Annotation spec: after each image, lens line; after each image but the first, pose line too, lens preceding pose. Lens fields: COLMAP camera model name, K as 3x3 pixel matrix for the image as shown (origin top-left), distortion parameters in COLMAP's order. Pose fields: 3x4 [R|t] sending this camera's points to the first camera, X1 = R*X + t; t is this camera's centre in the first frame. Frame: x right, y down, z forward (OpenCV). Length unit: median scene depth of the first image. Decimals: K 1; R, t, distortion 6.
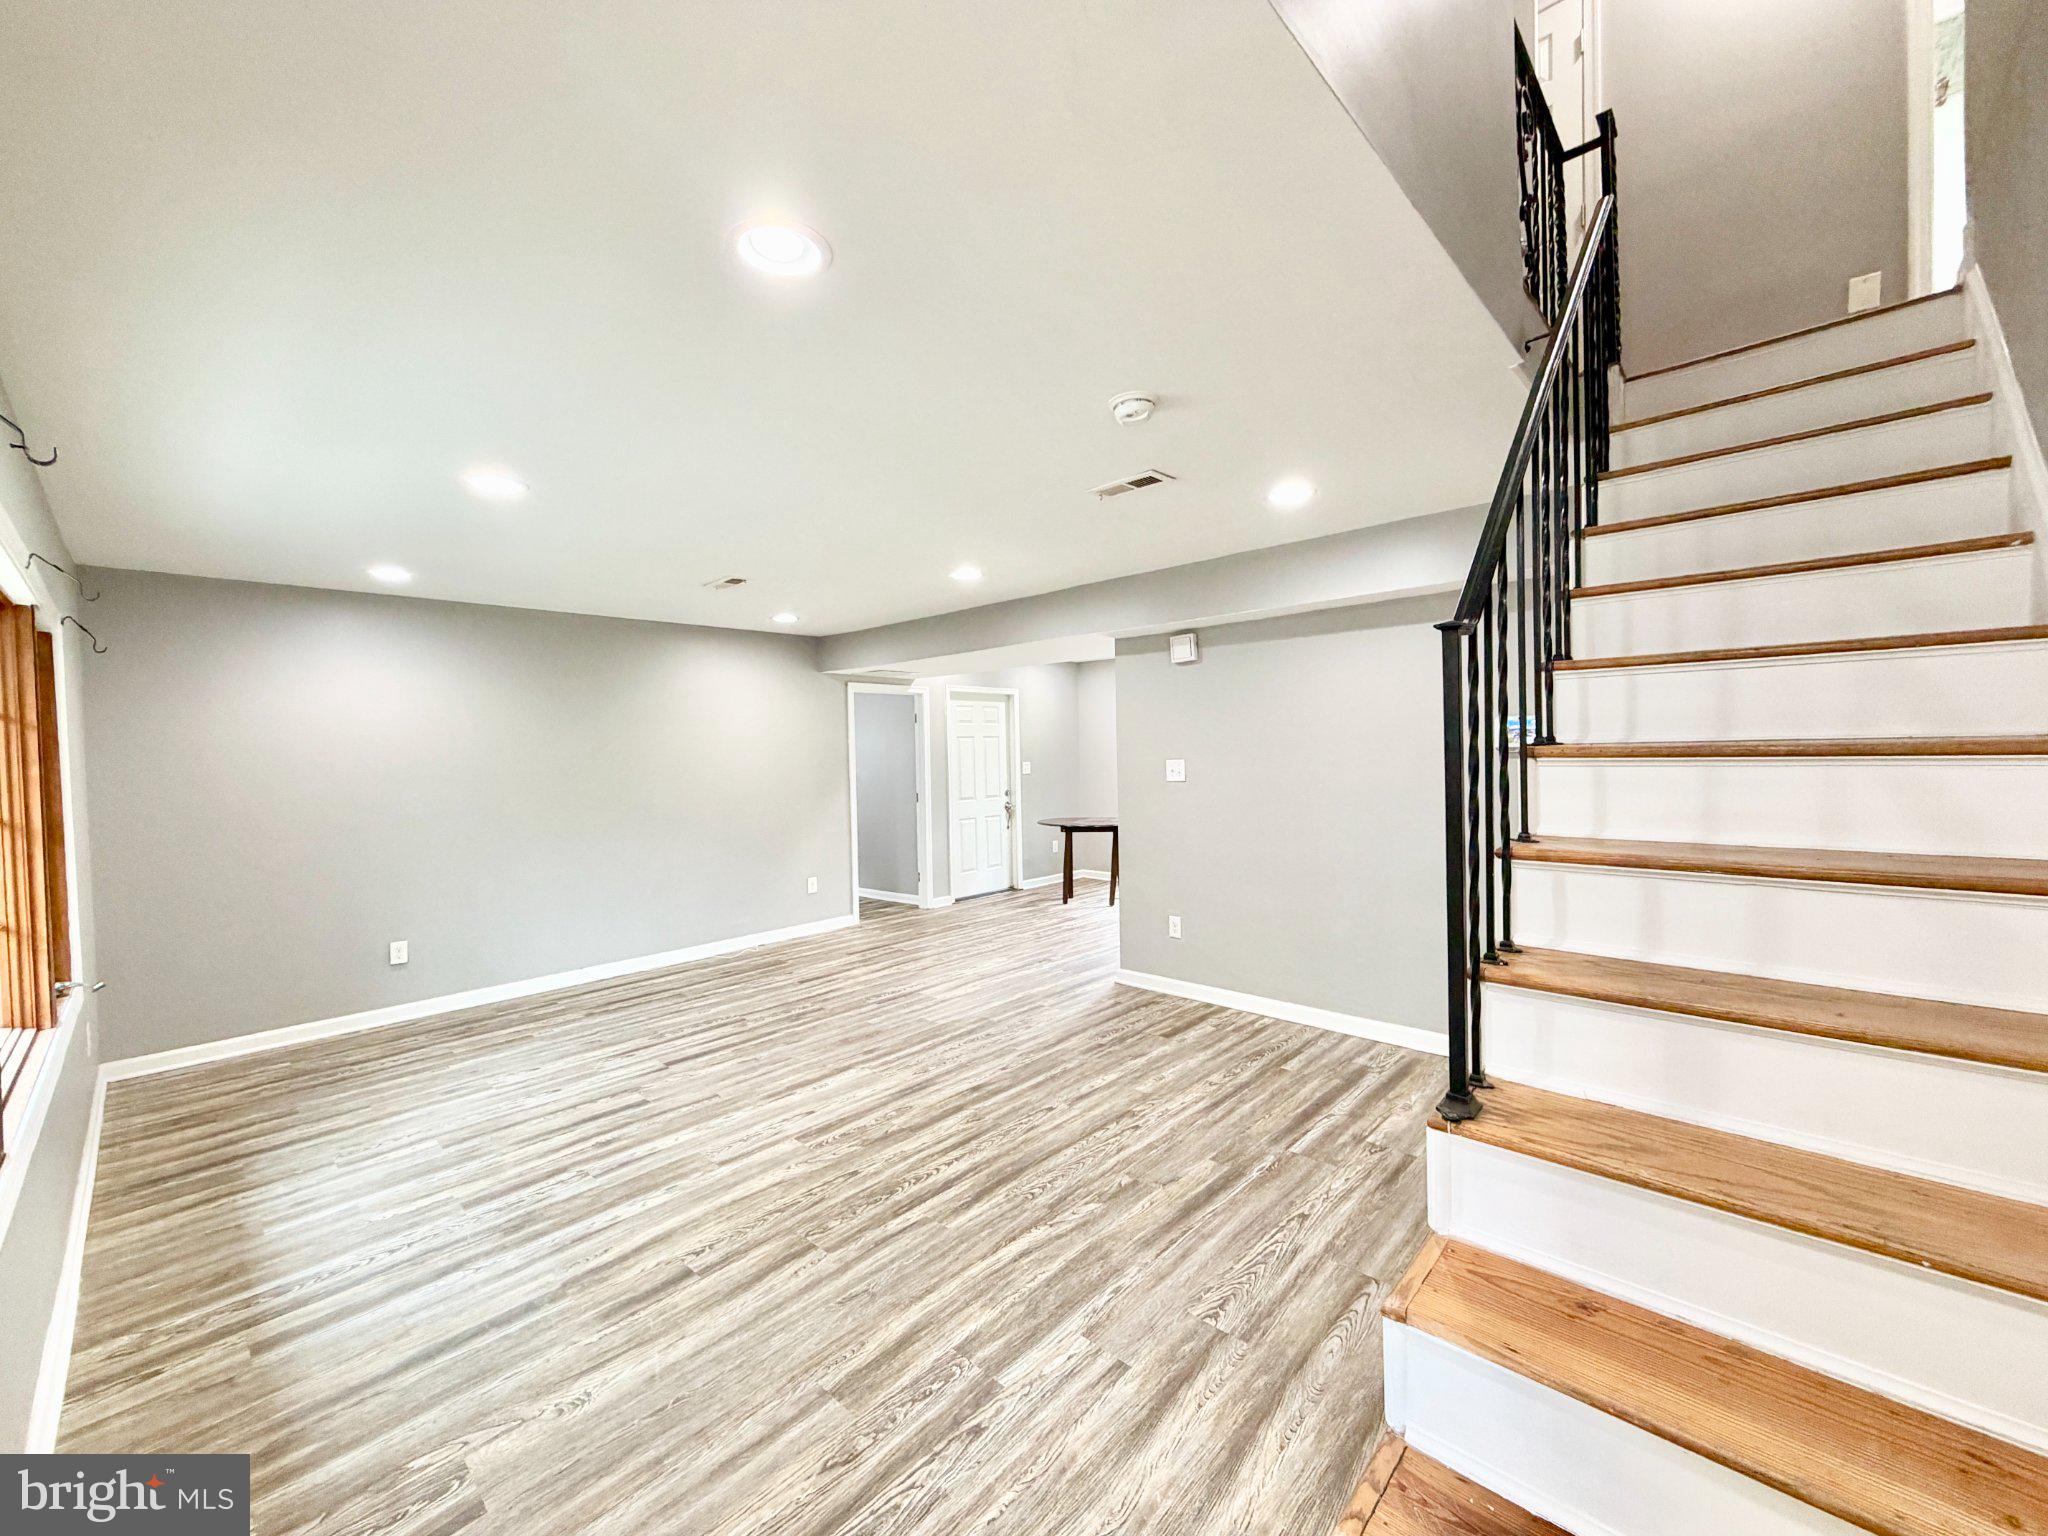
lens RADIAL K [[814.6, 0, 1016.3], [0, 814.6, 766.1], [0, 0, 1]] dist [-0.001875, 0.001003]
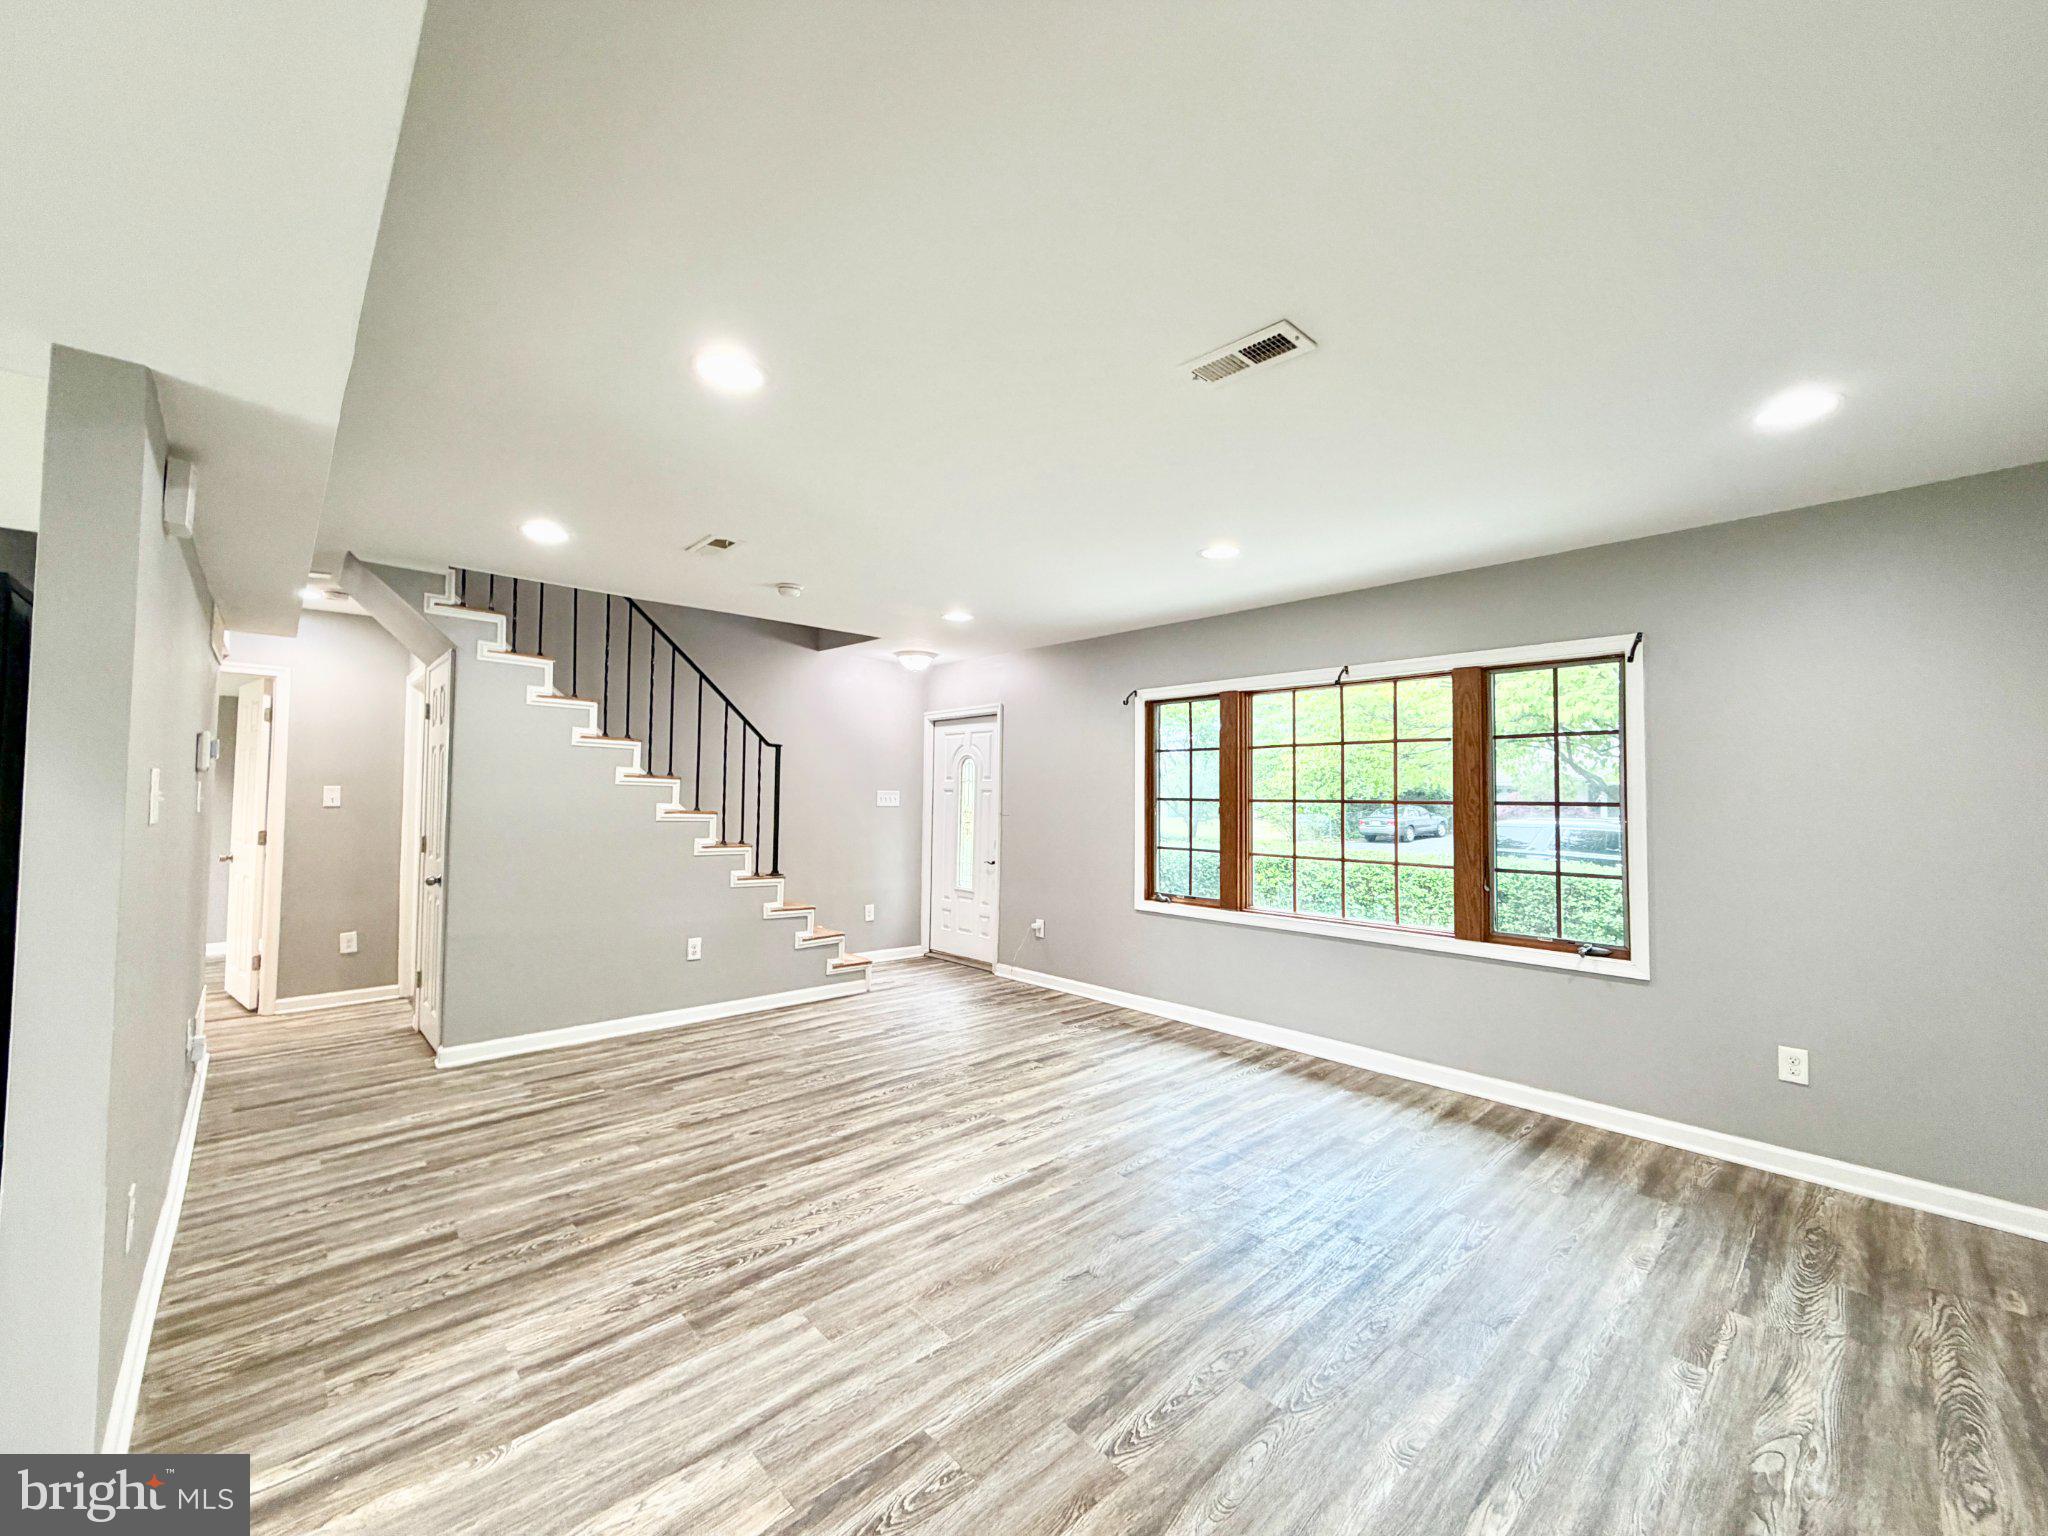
lens RADIAL K [[814.6, 0, 1017.9], [0, 814.6, 770.0], [0, 0, 1]] dist [-0.001875, 0.001003]
pose [[-0.997531, 0.016853, 0.068172, -0.315967], [0.015835, 0.999755, -0.015451, 0.006871], [-0.068416, -0.014333, -0.997554, 1.788115]]
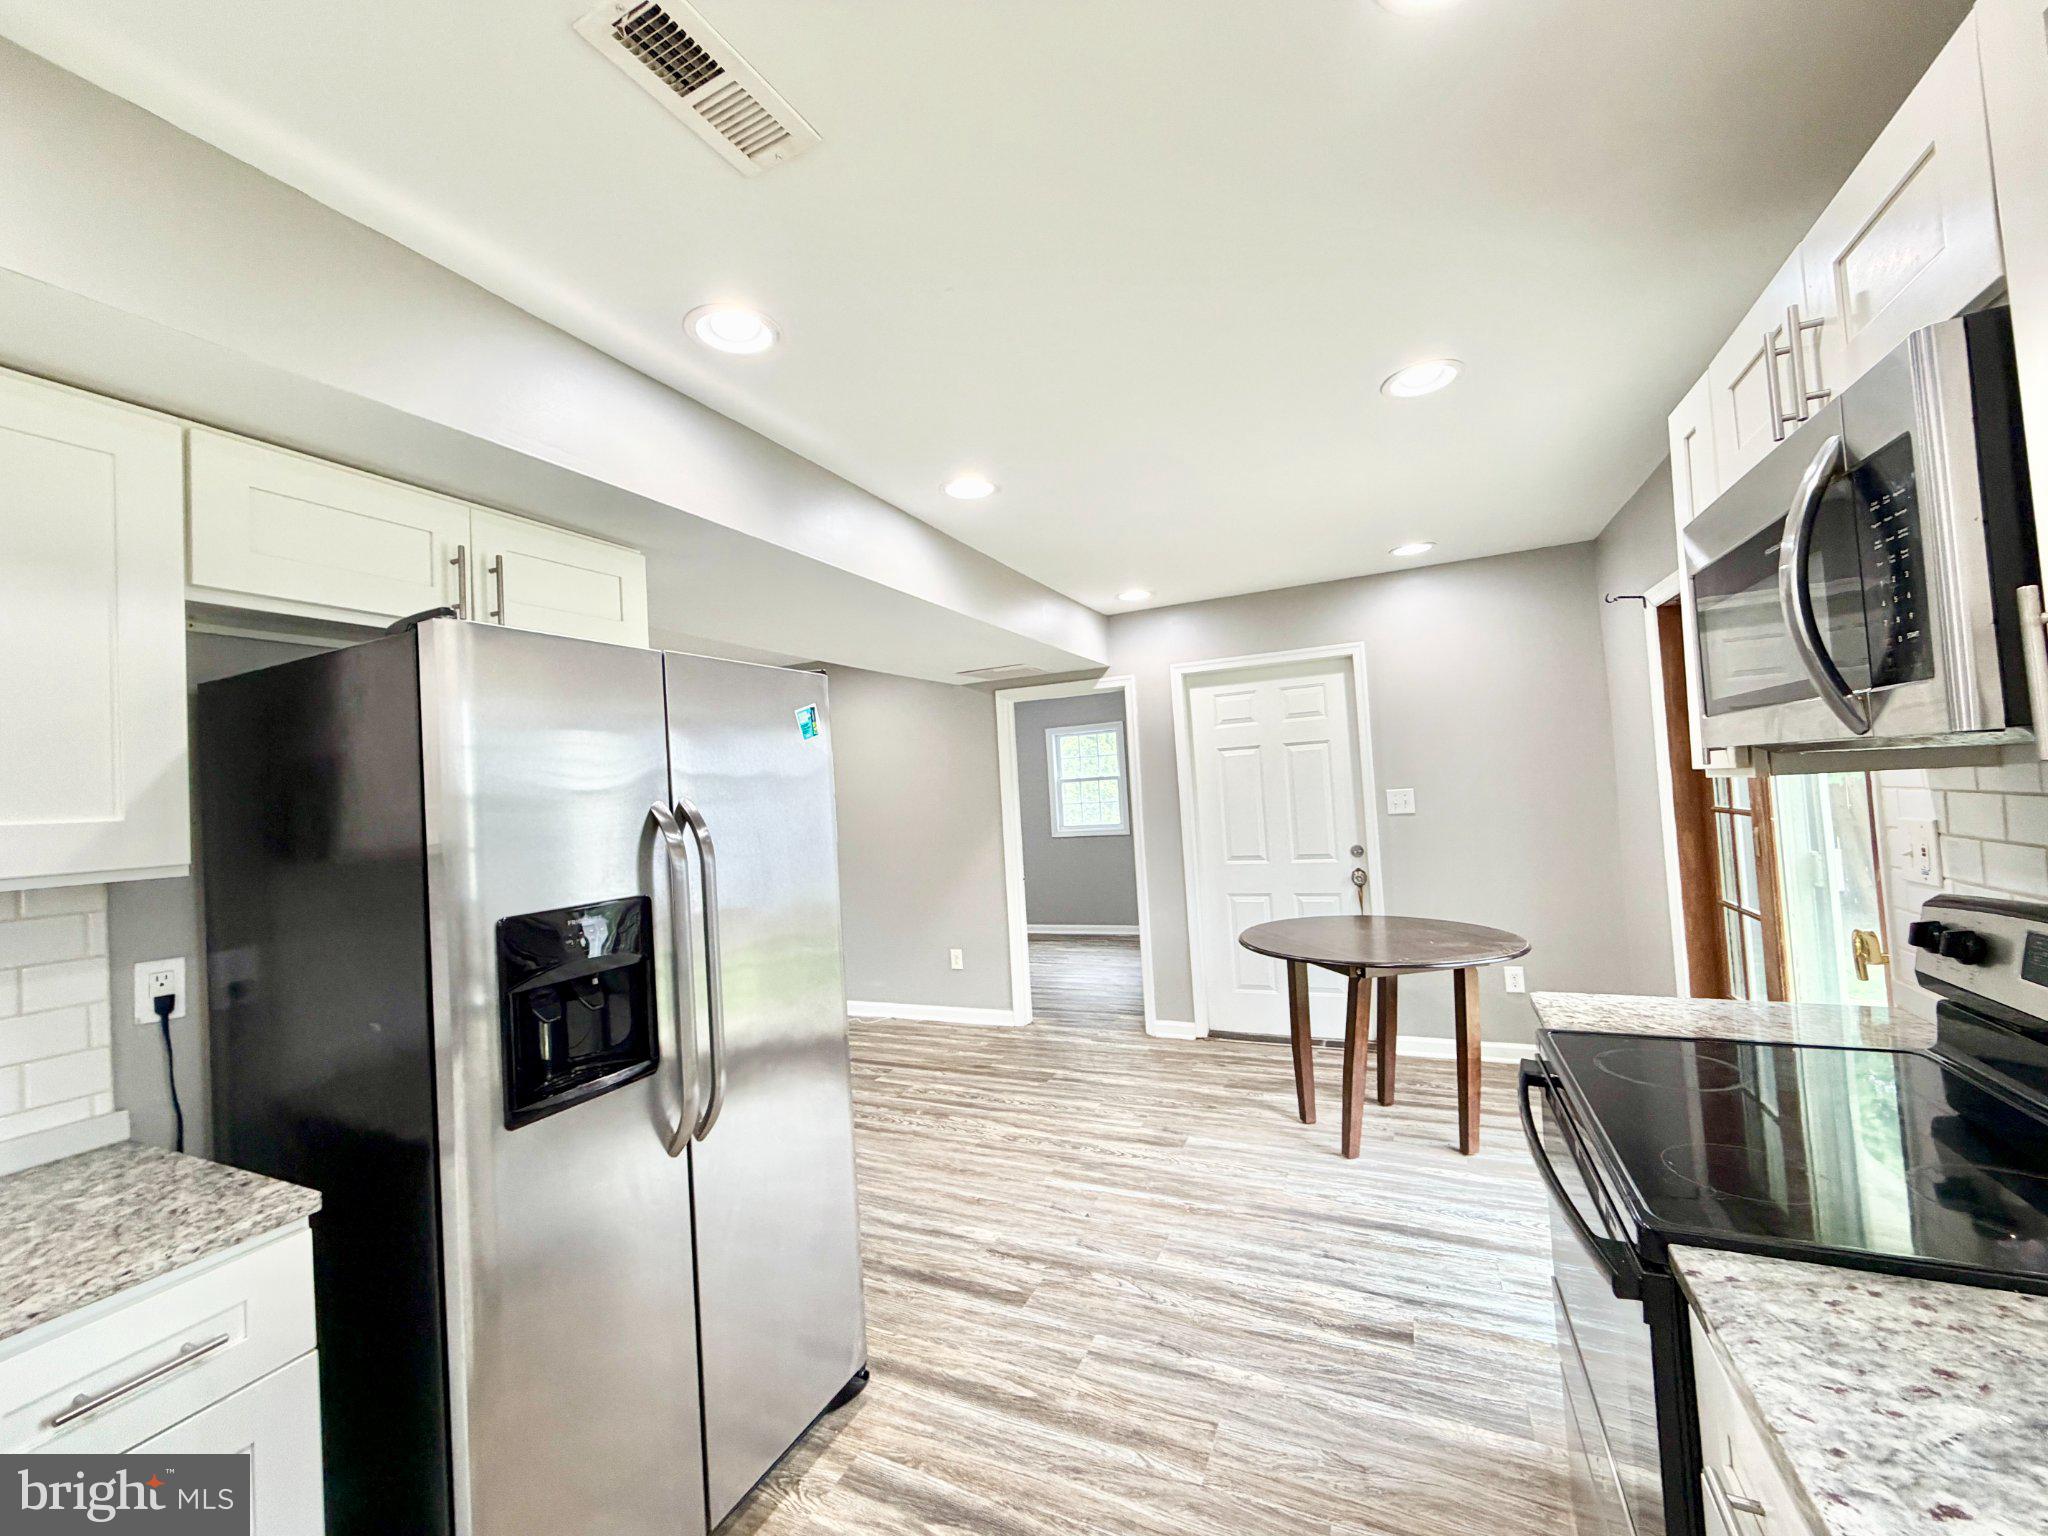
lens RADIAL K [[814.6, 0, 1017.4], [0, 814.6, 765.2], [0, 0, 1]] dist [-0.001875, 0.001003]
pose [[0.307815, -0.028607, -0.951016, 0.951322], [0.034648, 0.999222, -0.018842, -0.041682], [0.950815, -0.027151, 0.308567, 1.518933]]
